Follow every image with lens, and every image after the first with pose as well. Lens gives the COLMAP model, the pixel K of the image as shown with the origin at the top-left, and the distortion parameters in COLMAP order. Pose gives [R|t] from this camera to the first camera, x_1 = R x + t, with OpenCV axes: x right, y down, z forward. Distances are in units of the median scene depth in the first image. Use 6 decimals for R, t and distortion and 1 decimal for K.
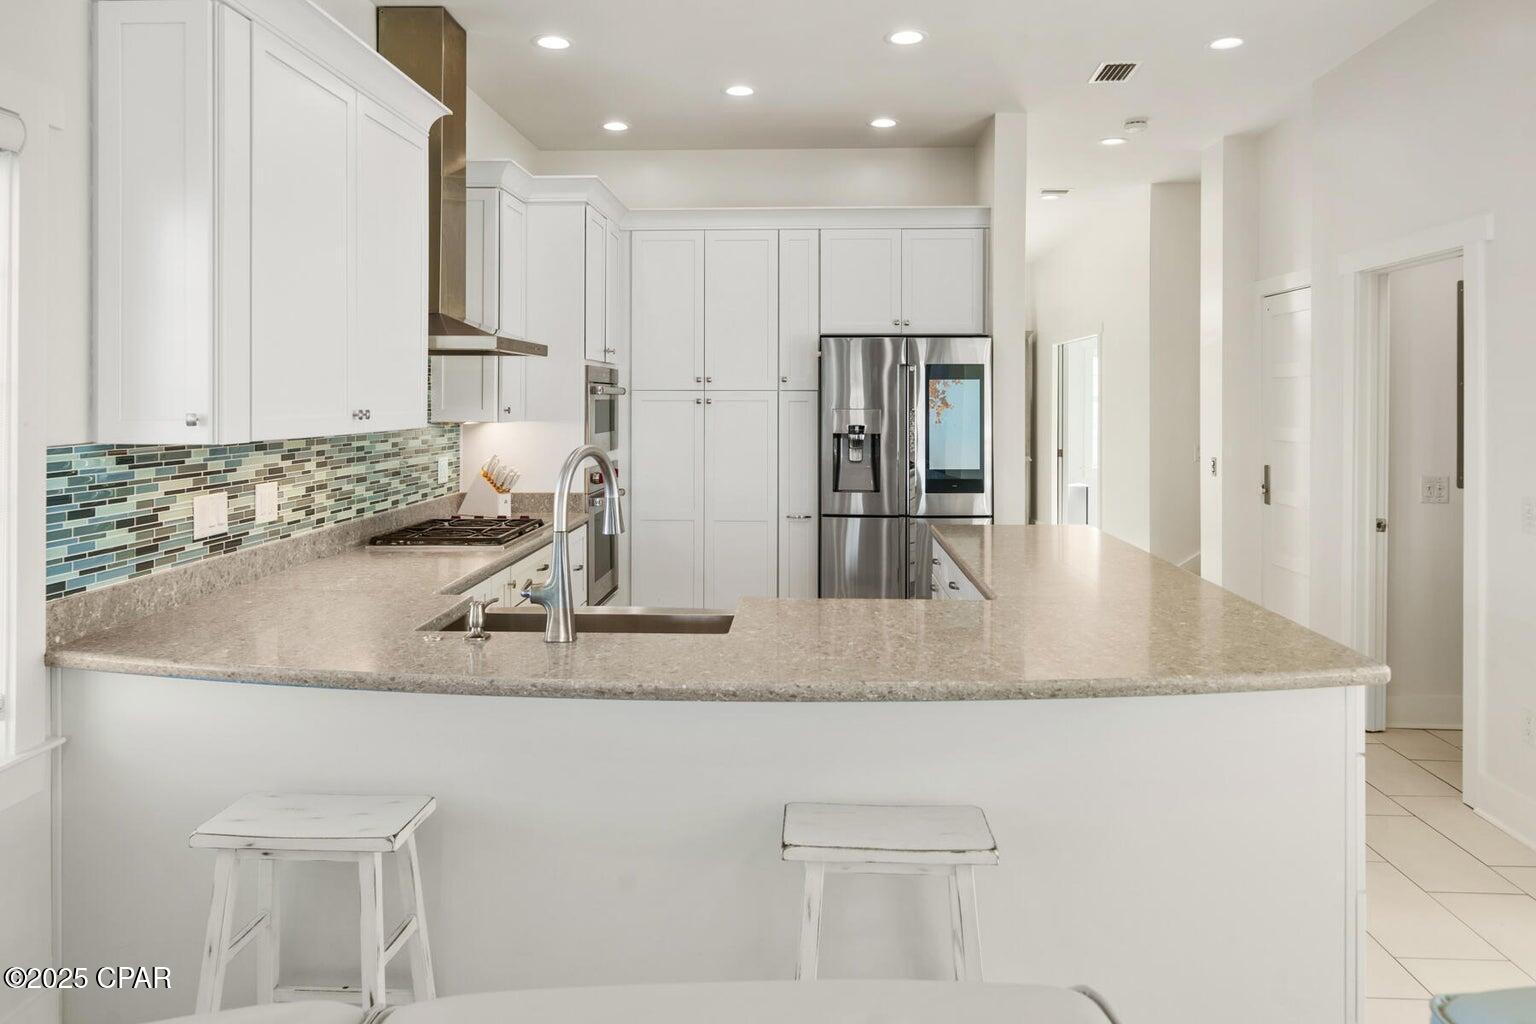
lens RADIAL K [[1052.5, 0, 770.6], [0, 1052.5, 395.5], [0, 0, 1]] dist [0.002073, -0.000080]
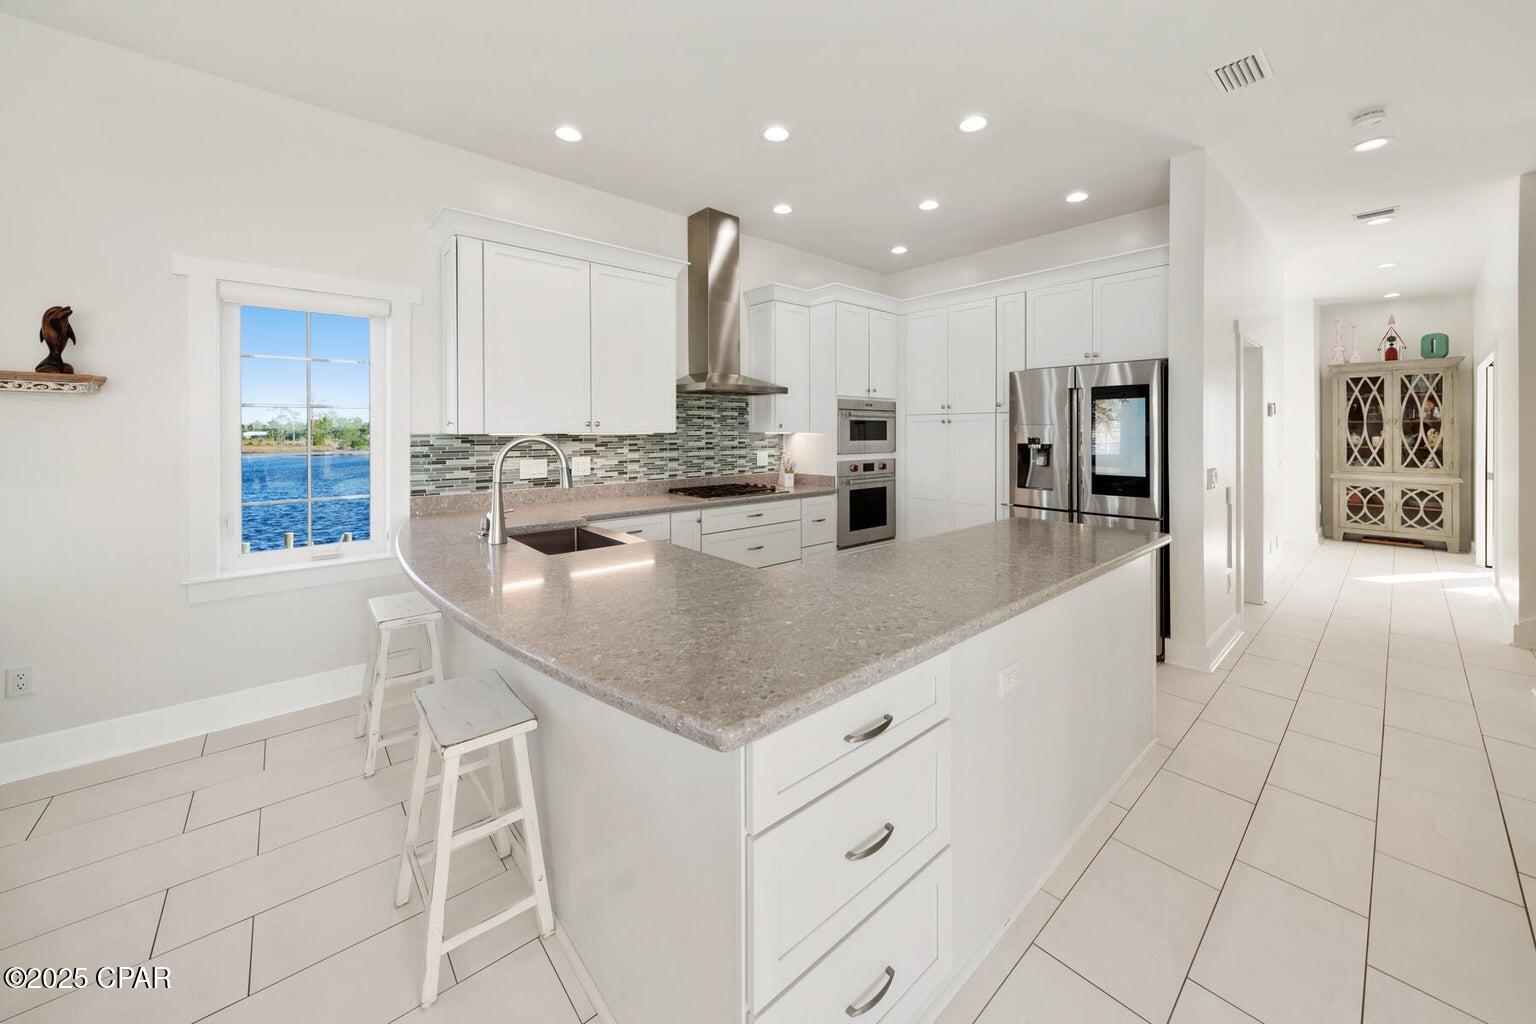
lens RADIAL K [[552.9, 0, 772.6], [0, 552.9, 434.1], [0, 0, 1]] dist [-0.001489, -0.000069]
pose [[0.697433, 0.002874, -0.716644, 0.598170], [0.003843, 0.999963, 0.007749, 0.030656], [0.716640, -0.008158, 0.697396, 0.509816]]
